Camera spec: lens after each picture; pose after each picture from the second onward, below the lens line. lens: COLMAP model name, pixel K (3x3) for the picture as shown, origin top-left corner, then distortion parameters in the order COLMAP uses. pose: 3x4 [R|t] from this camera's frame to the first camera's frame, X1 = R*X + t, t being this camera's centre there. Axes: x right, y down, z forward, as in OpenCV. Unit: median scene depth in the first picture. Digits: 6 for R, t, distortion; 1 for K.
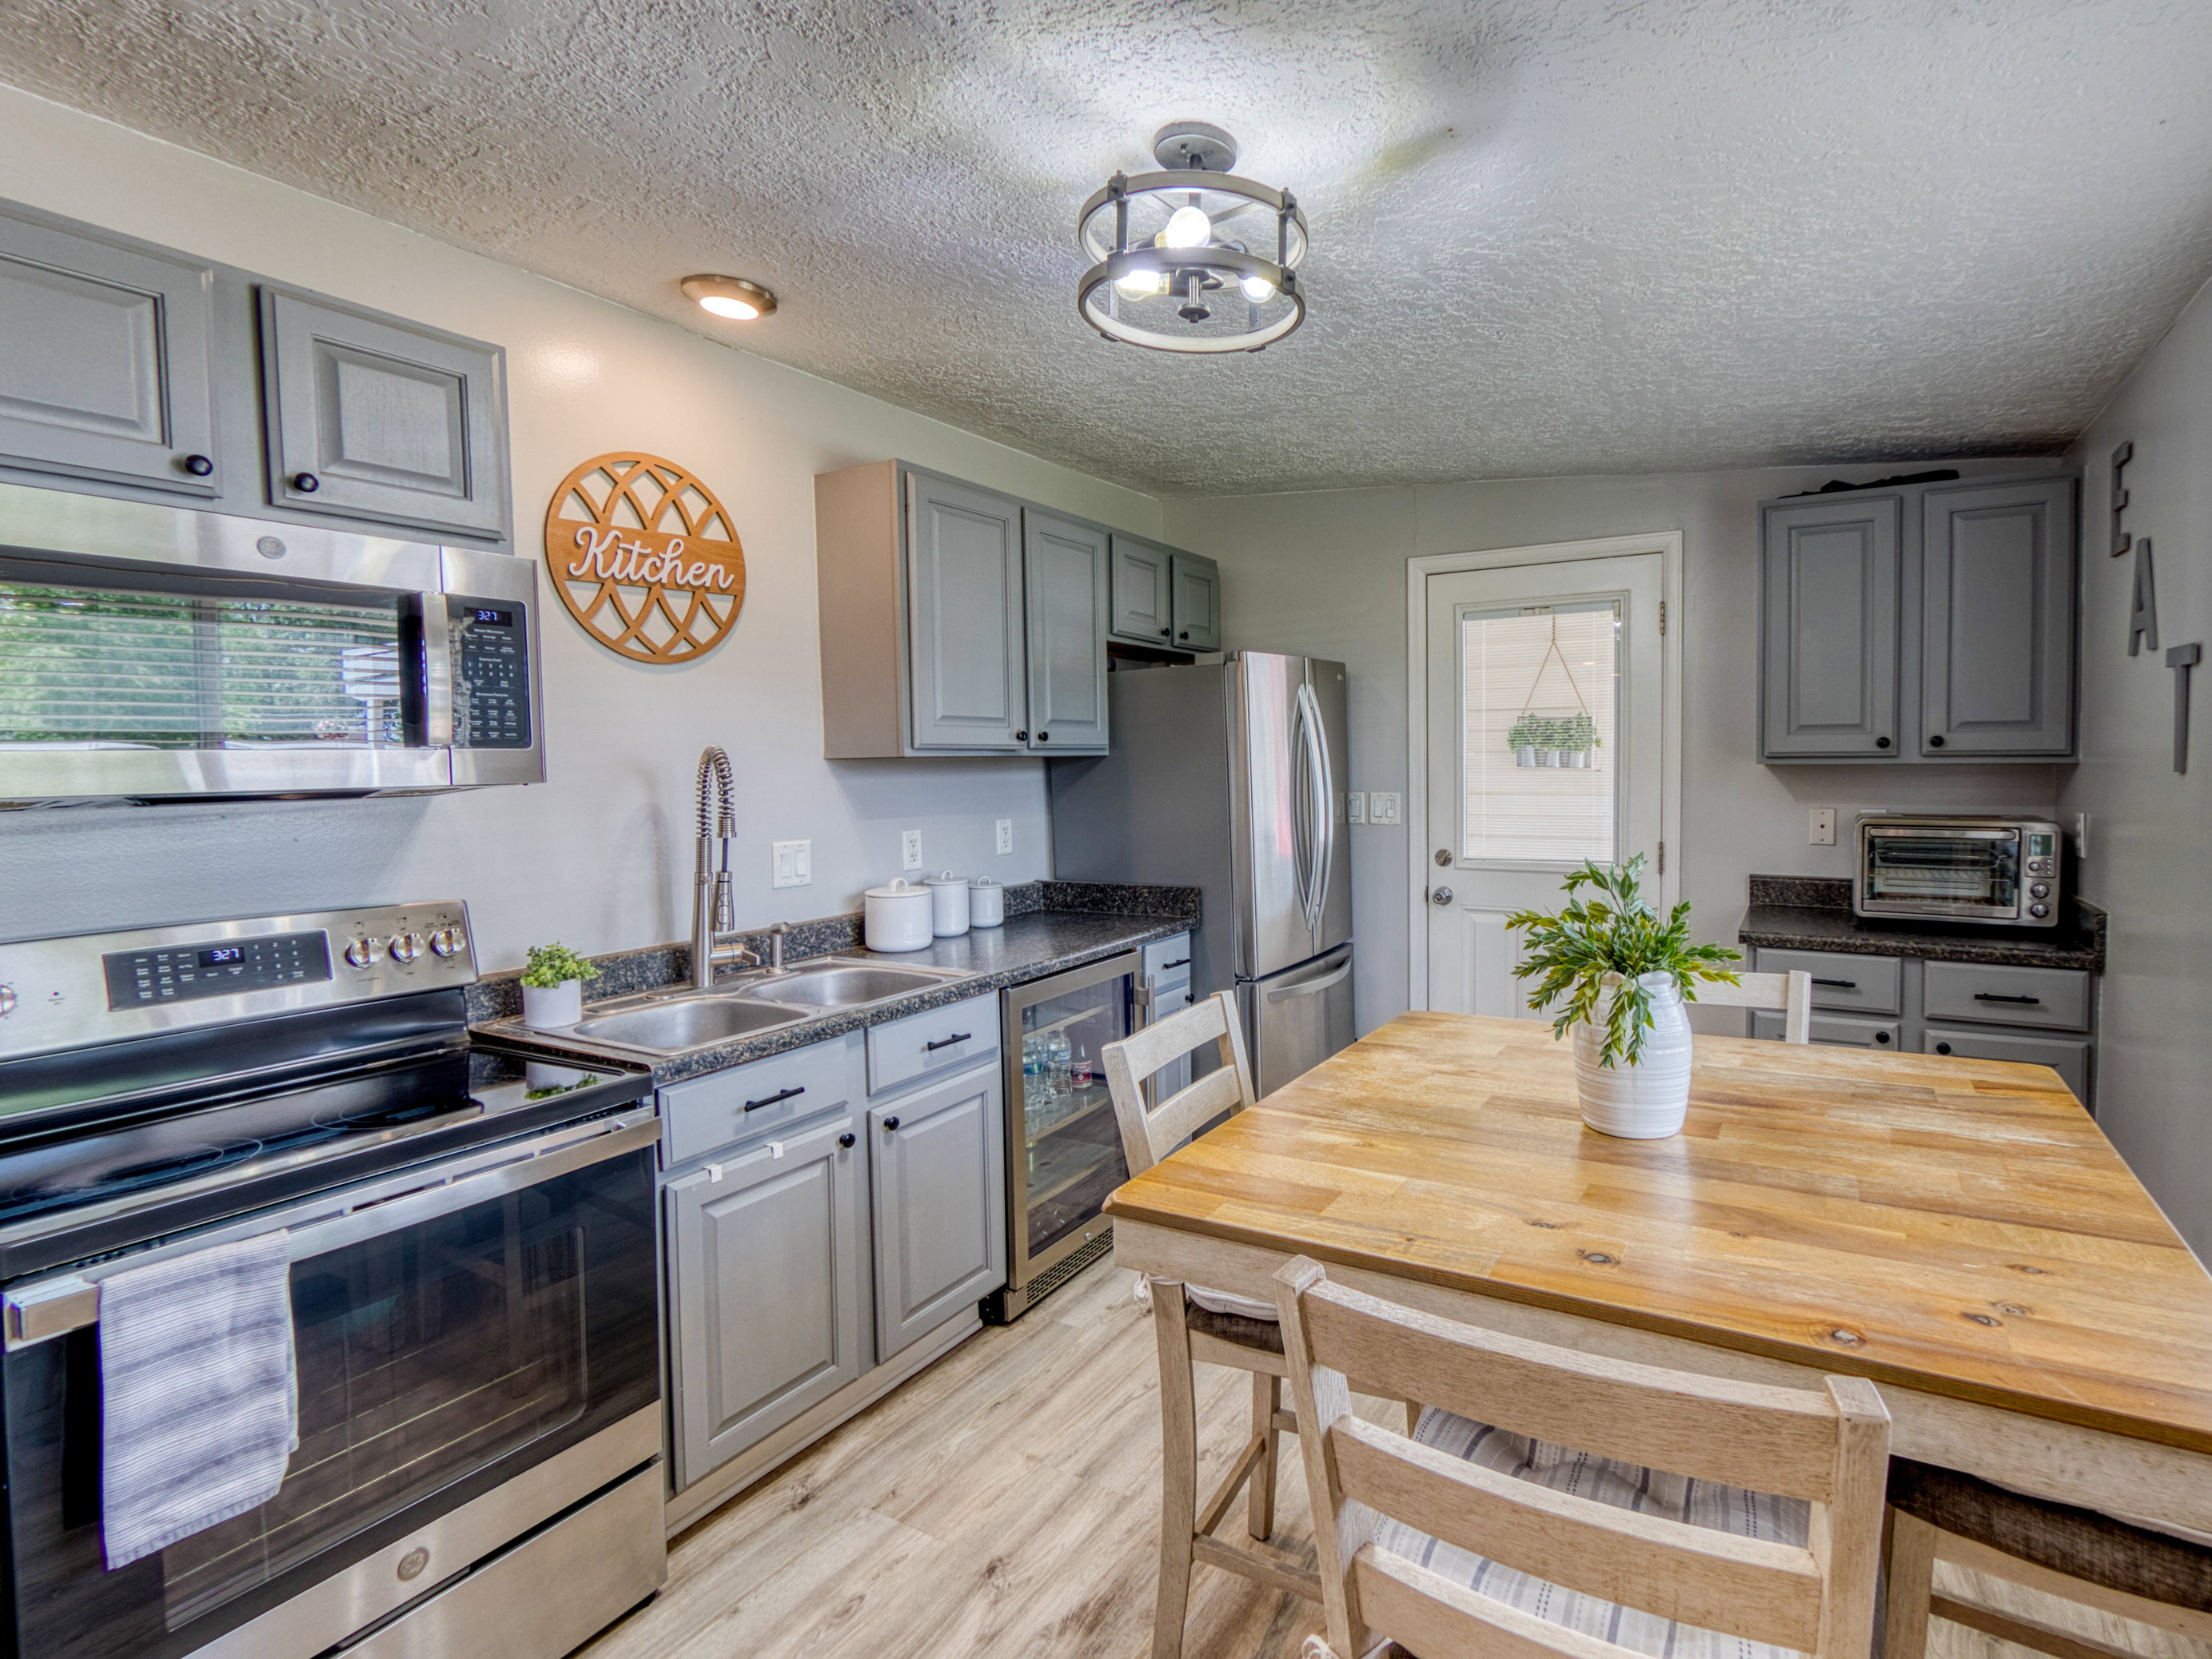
lens RADIAL K [[1077.4, 0, 1237.3], [0, 1077.4, 800.4], [0, 0, 1]] dist [-0.008828, 0.000946]
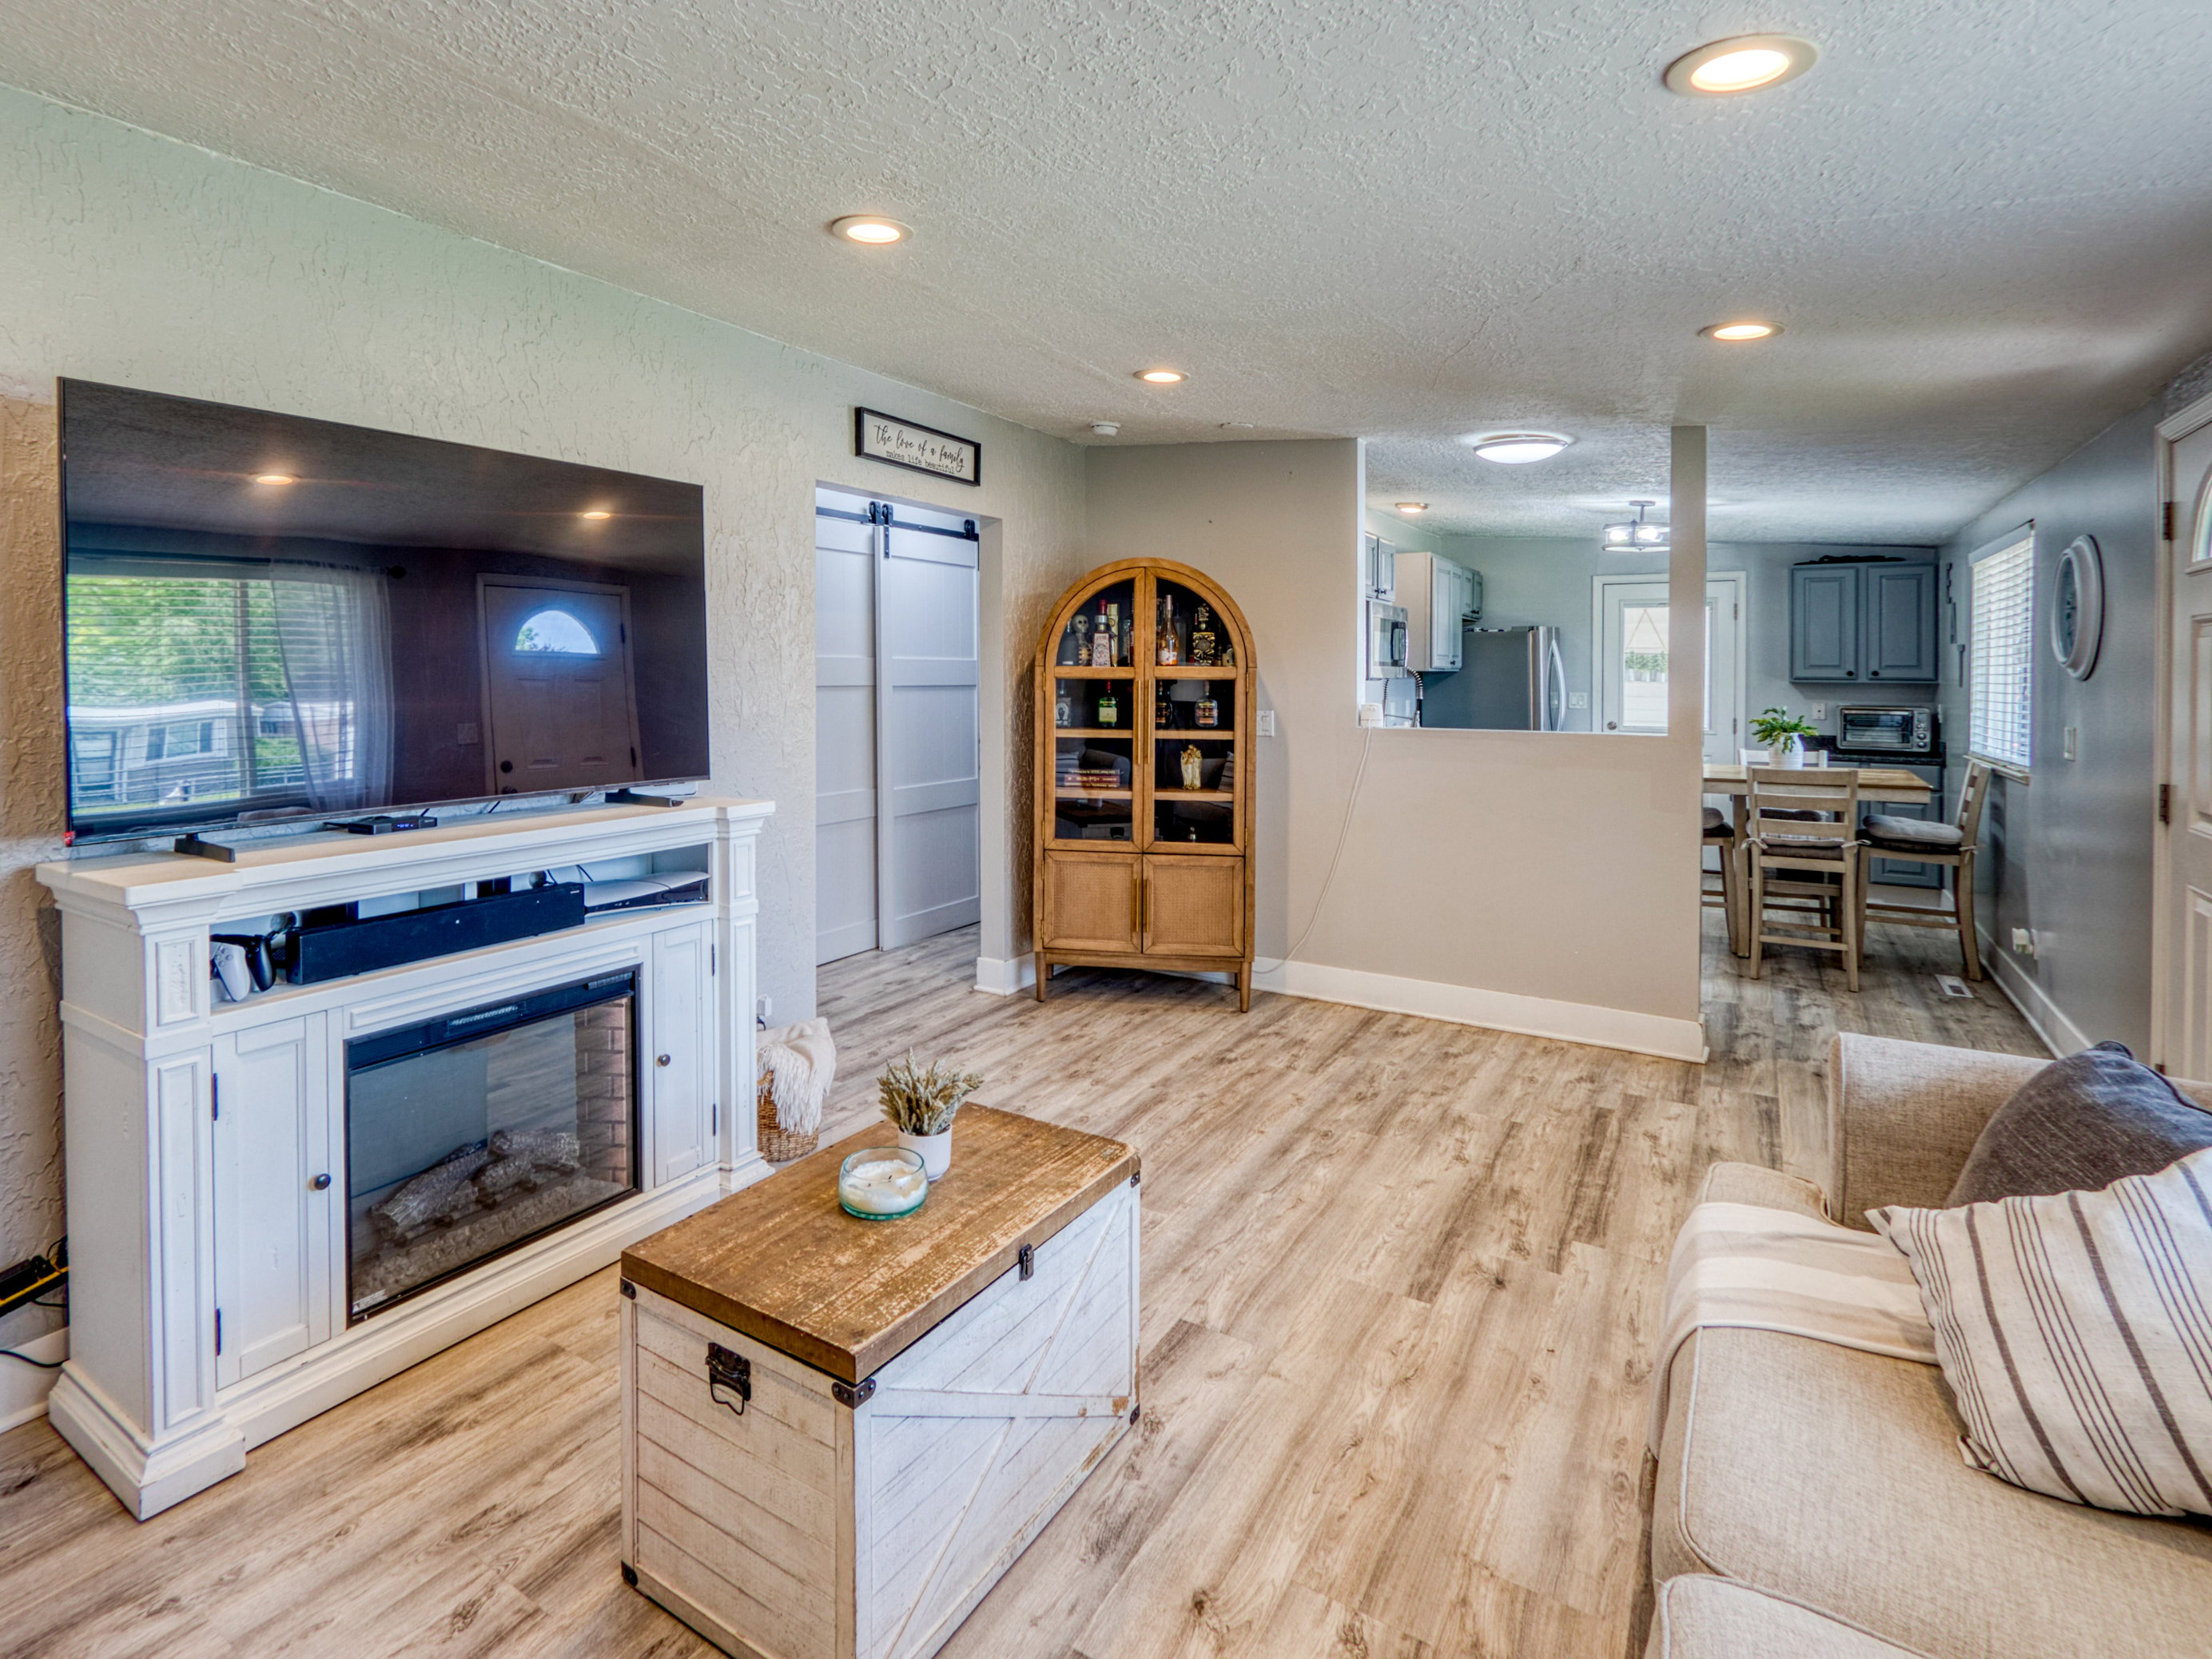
lens RADIAL K [[1127.6, 0, 970.8], [0, 1127.6, 663.2], [0, 0, 1]] dist [-0.013278, 0.002728]
pose [[0.993772, 0.023010, -0.109034, -1.265531], [-0.028418, 0.998428, -0.048302, 0.117918], [0.107751, 0.051099, 0.992864, -1.987639]]
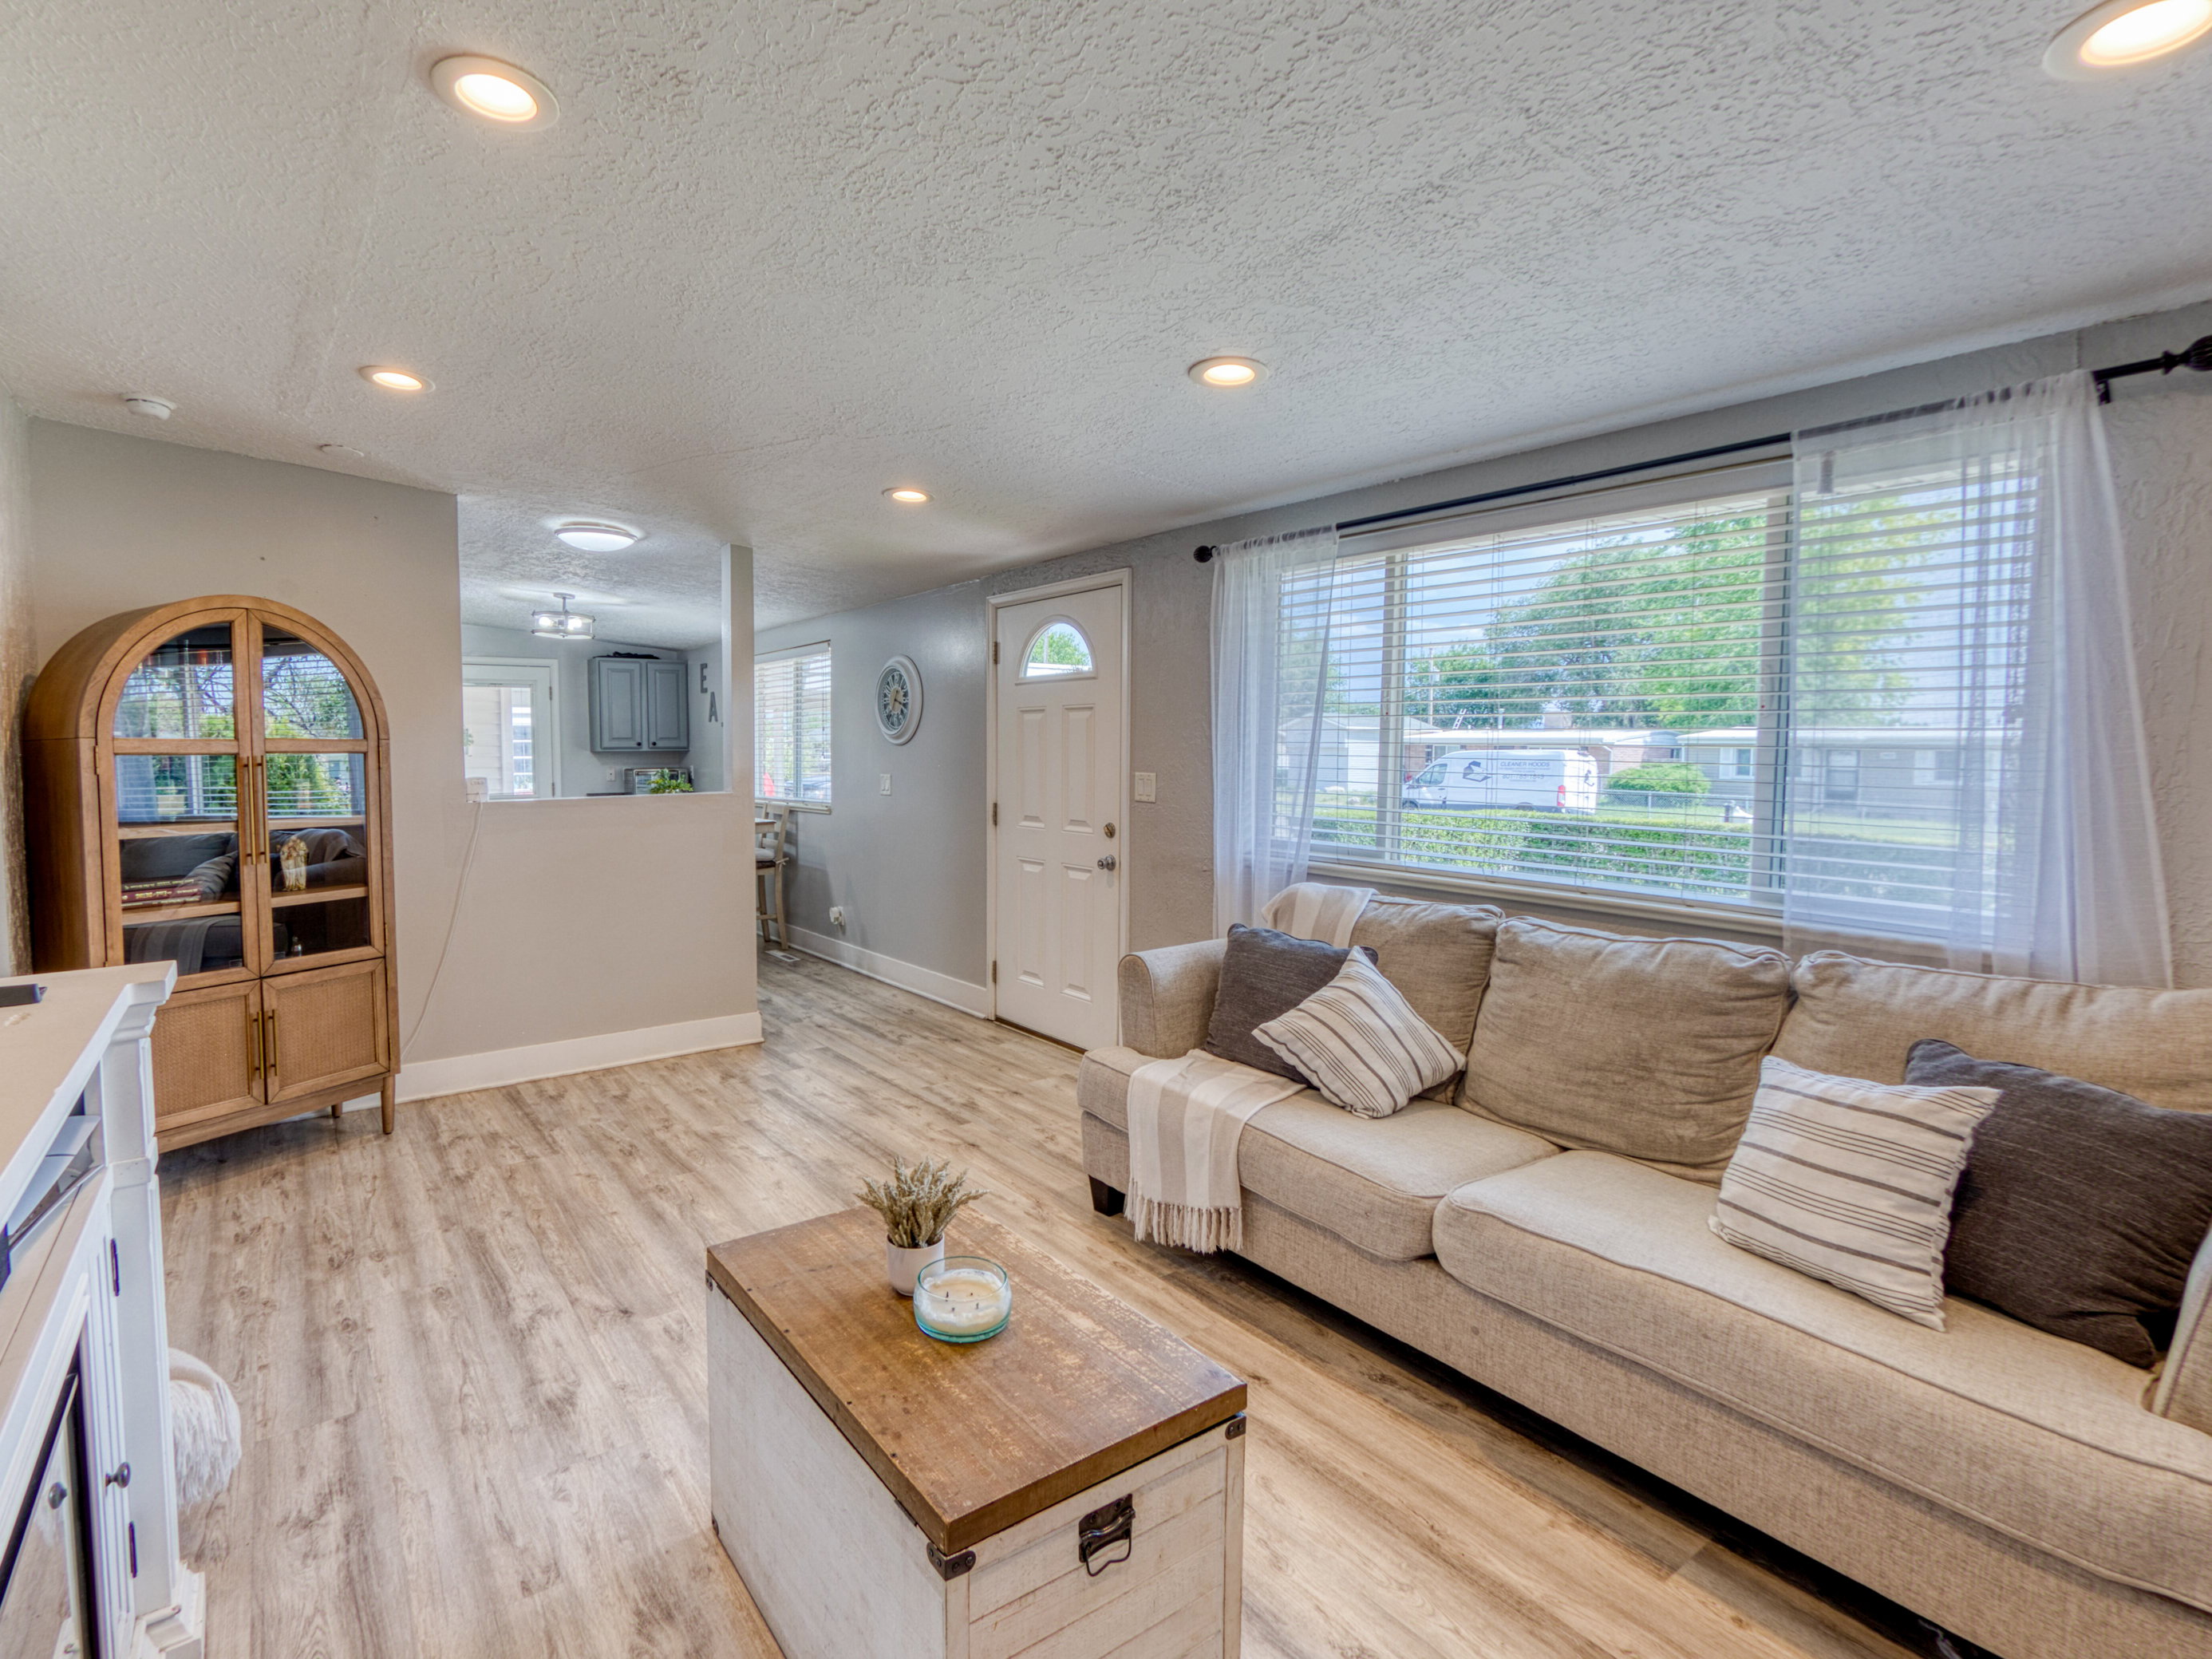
lens RADIAL K [[1077.3, 0, 960.2], [0, 1077.3, 806.5], [0, 0, 1]] dist [-0.008828, 0.000946]
pose [[0.477610, -0.034439, 0.877896, -2.006083], [0.036319, 0.999151, 0.019438, 0.117179], [-0.877821, 0.022600, 0.478456, -1.520818]]
